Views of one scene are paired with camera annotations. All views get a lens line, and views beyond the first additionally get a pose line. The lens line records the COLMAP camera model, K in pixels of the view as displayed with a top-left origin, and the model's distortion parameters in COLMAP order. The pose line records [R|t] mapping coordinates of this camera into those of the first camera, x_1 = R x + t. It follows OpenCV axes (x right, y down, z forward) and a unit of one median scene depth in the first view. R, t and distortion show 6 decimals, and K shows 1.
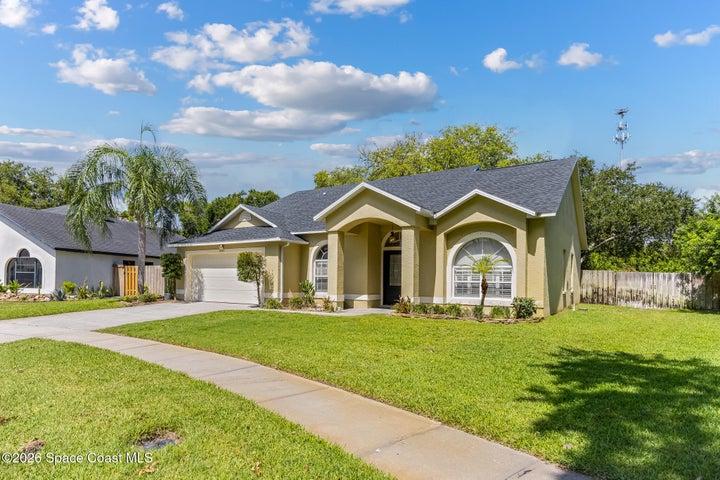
lens RADIAL K [[406.7, 0, 360.0], [0, 406.7, 240.0], [0, 0, 1]] dist [0.001319, 0.000097]
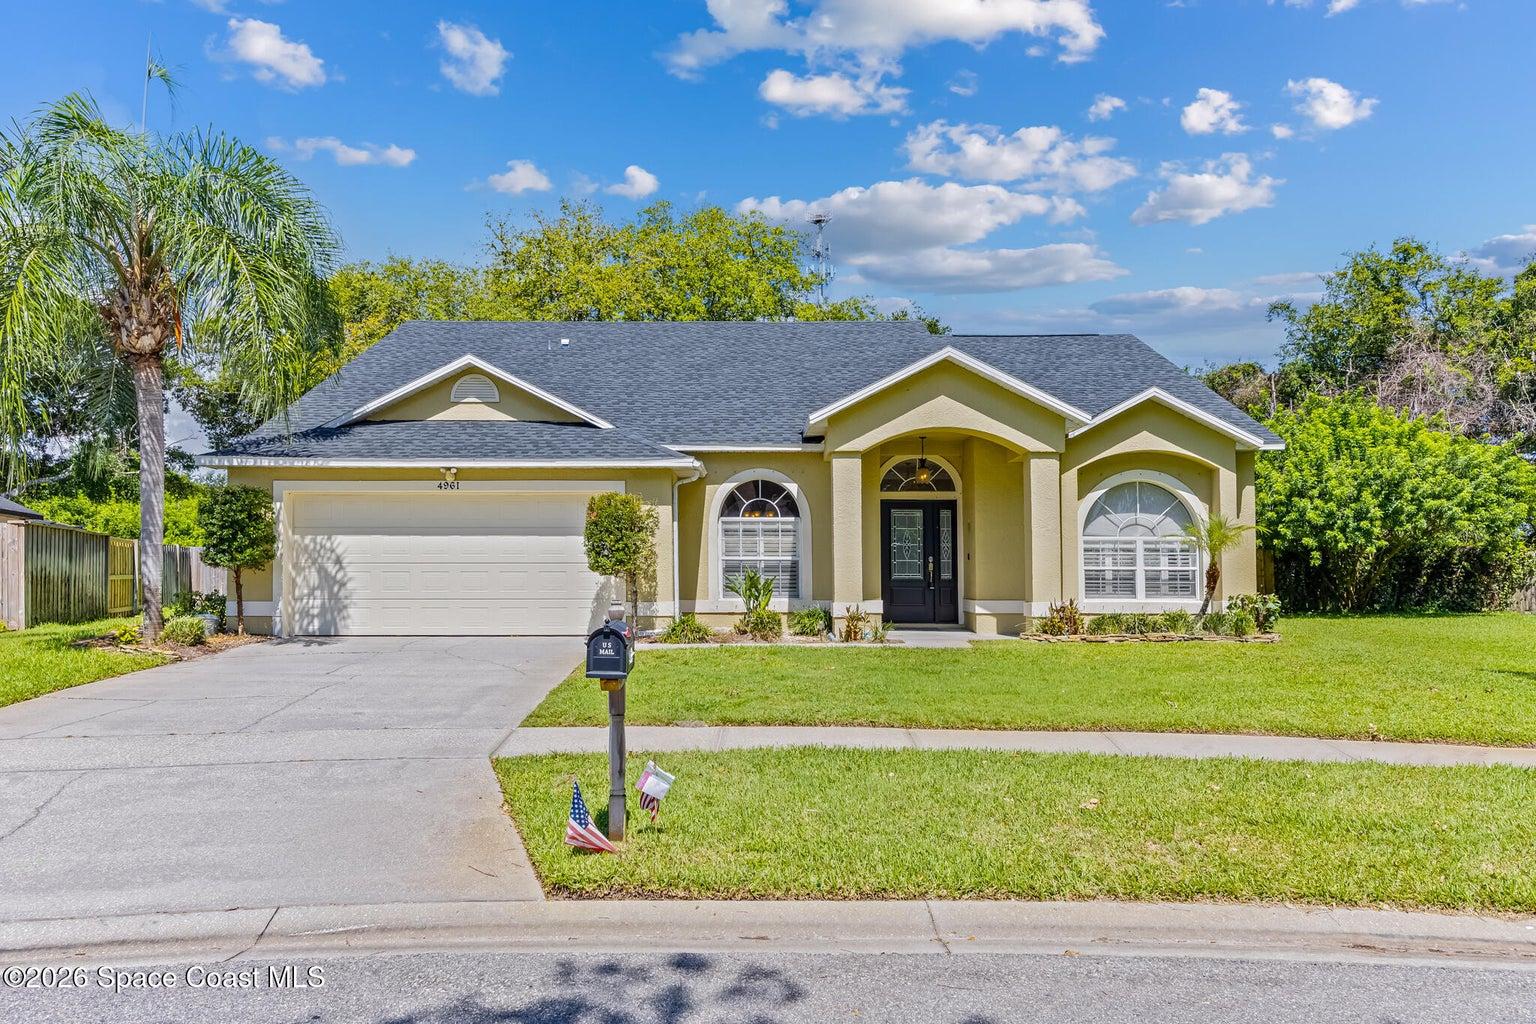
lens RADIAL K [[1003.9, 0, 768.0], [0, 1003.9, 512.0], [0, 0, 1]] dist [0.043943, 0.000328]
pose [[0.837057, 0.021780, 0.546682, -0.709384], [-0.044701, 0.998589, 0.028661, 0.014759], [-0.545286, -0.048428, 0.836850, 0.166170]]
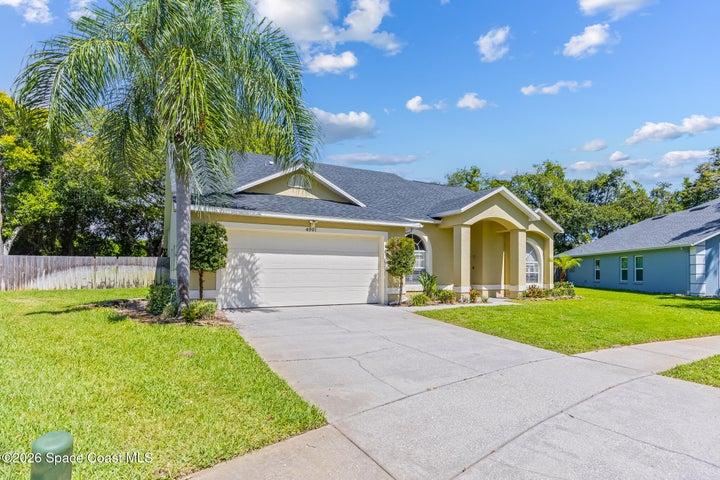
lens RADIAL K [[380.6, 0, 360.0], [0, 380.6, 240.0], [0, 0, 1]] dist [-0.000431, -0.000245]
pose [[0.490550, 0.061600, 0.869233, -1.038216], [-0.089441, 0.995789, -0.020093, 0.060280], [-0.866811, -0.067889, 0.493994, 0.755922]]
